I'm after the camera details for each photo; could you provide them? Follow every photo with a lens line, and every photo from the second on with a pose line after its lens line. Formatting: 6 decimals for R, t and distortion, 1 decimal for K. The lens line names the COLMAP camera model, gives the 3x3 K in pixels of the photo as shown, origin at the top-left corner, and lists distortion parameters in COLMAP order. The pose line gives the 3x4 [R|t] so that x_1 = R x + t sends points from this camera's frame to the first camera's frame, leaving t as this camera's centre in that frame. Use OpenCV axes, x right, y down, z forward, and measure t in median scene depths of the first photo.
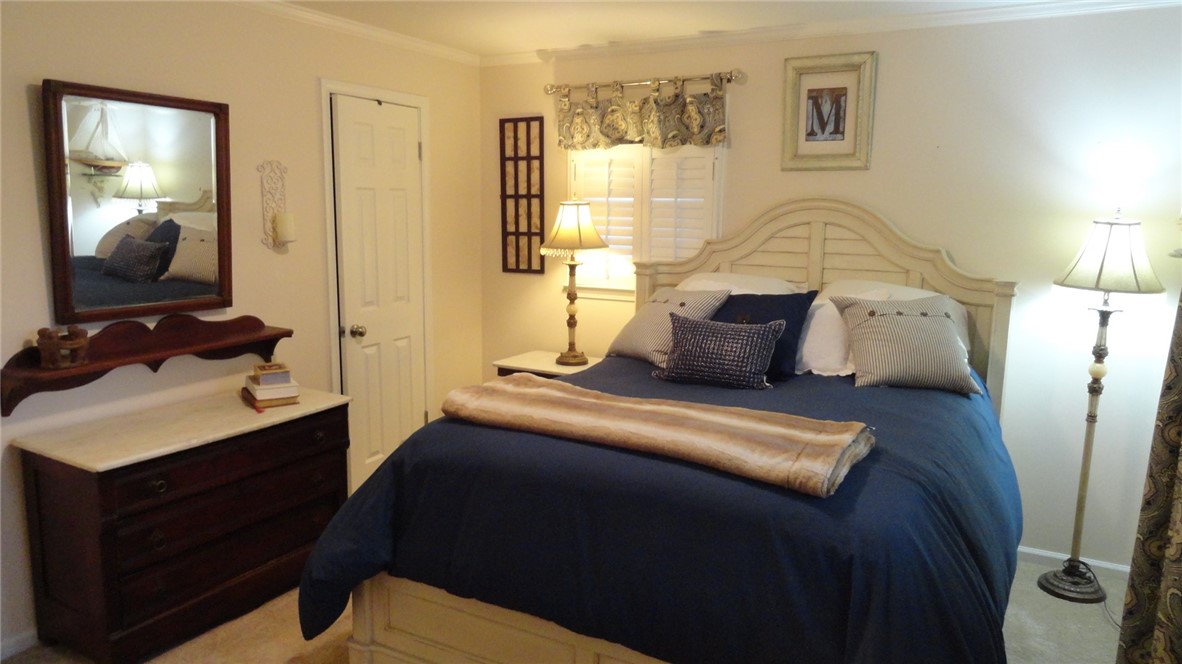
lens RADIAL K [[815.1, 0, 596.6], [0, 815.1, 331.7], [0, 0, 1]] dist [-0.002084, 0.010411]
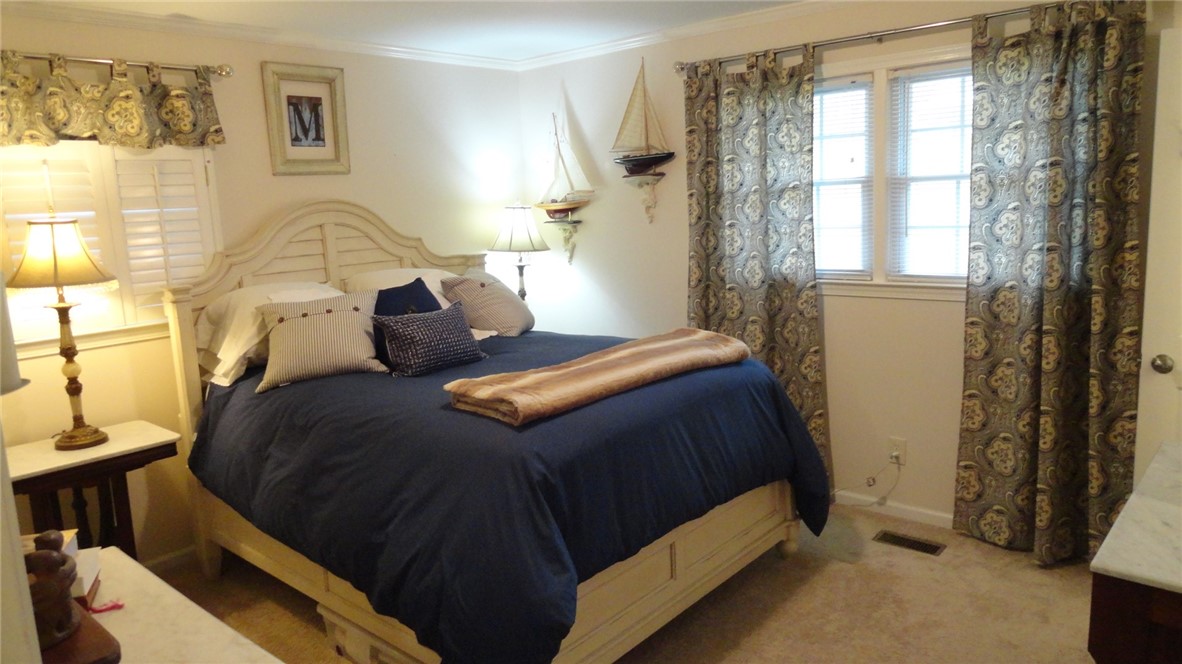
lens RADIAL K [[832.1, 0, 591.4], [0, 832.1, 351.0], [0, 0, 1]] dist [0.001428, 0.000735]
pose [[0.183675, -0.210873, 0.960102, -0.733249], [0.183743, 0.966869, 0.177208, -0.101565], [-0.965661, 0.143863, 0.216337, 0.449236]]
